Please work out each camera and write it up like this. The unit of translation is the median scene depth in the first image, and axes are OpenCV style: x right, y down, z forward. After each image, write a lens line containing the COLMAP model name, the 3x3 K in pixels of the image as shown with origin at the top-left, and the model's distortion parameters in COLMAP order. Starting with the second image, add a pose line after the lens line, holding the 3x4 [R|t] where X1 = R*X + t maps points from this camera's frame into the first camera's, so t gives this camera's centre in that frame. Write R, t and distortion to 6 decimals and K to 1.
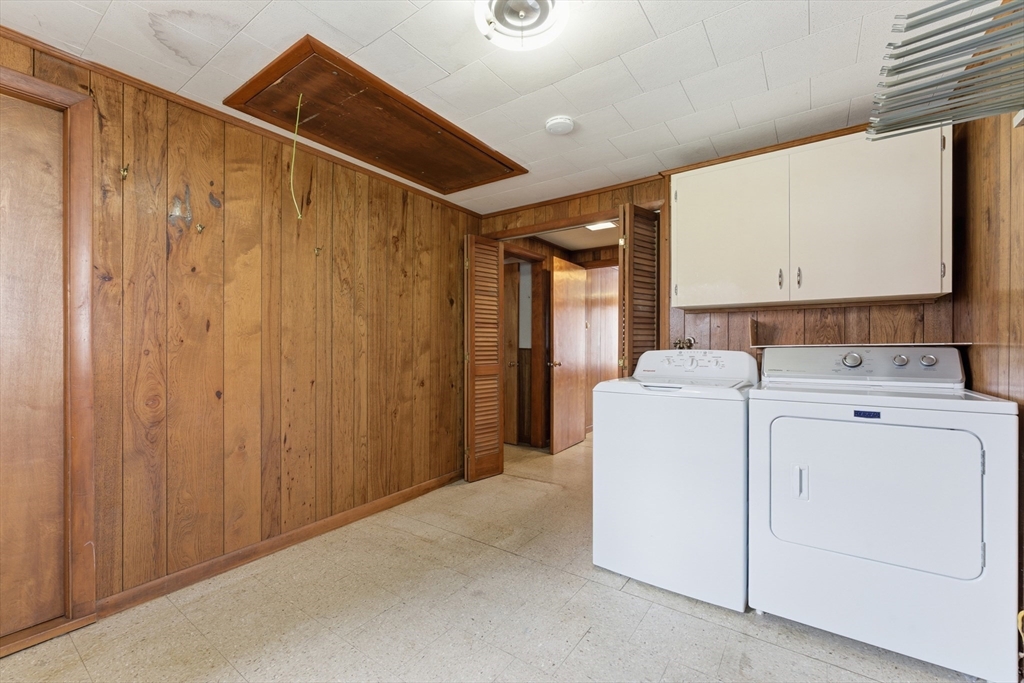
lens RADIAL K [[424.8, 0, 511.7], [0, 424.8, 345.3], [0, 0, 1]] dist [0.000049, -0.000042]
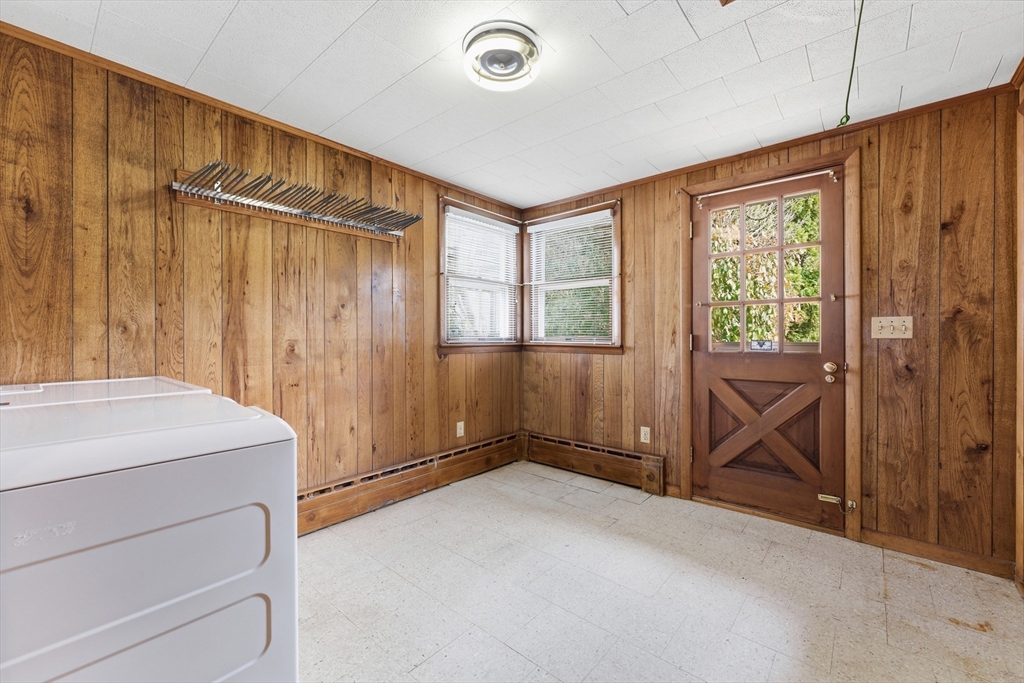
lens RADIAL K [[418.7, 0, 513.8], [0, 418.7, 337.2], [0, 0, 1]] dist [0.001537, -0.000021]
pose [[-0.995963, 0.000178, 0.089759, -0.076569], [0.000526, 0.999992, 0.003861, -0.000644], [-0.089758, 0.003893, -0.995956, 1.454168]]
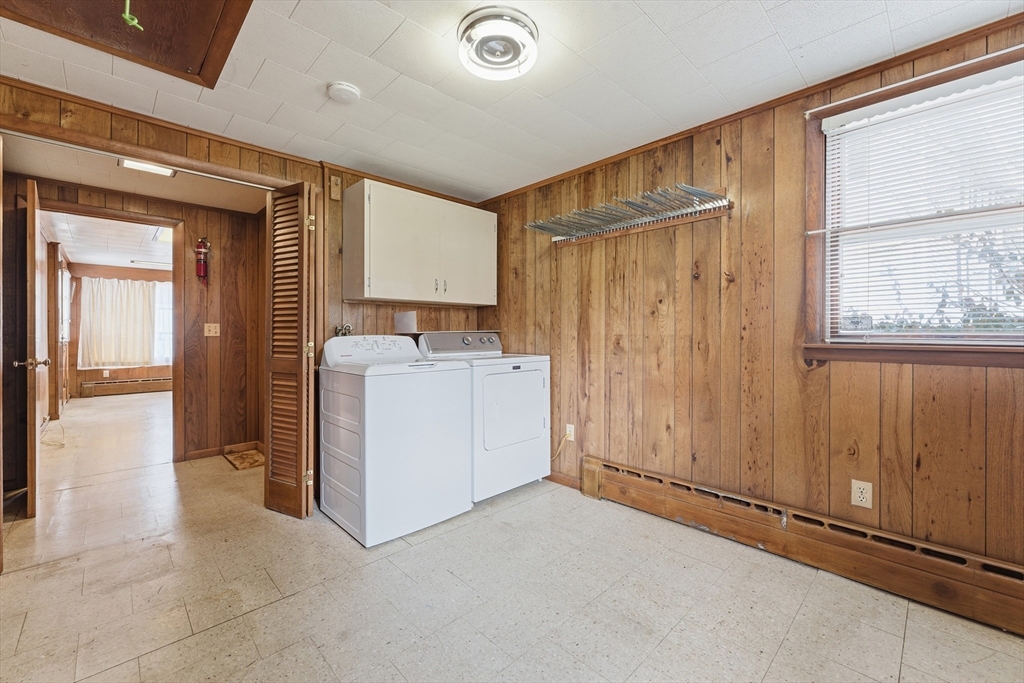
lens RADIAL K [[418.7, 0, 513.8], [0, 418.7, 337.2], [0, 0, 1]] dist [0.001537, -0.000021]
pose [[0.177425, -0.010367, 0.984080, -0.741958], [0.001458, 0.999946, 0.010272, 0.004006], [-0.984133, -0.000388, 0.177431, 0.493095]]
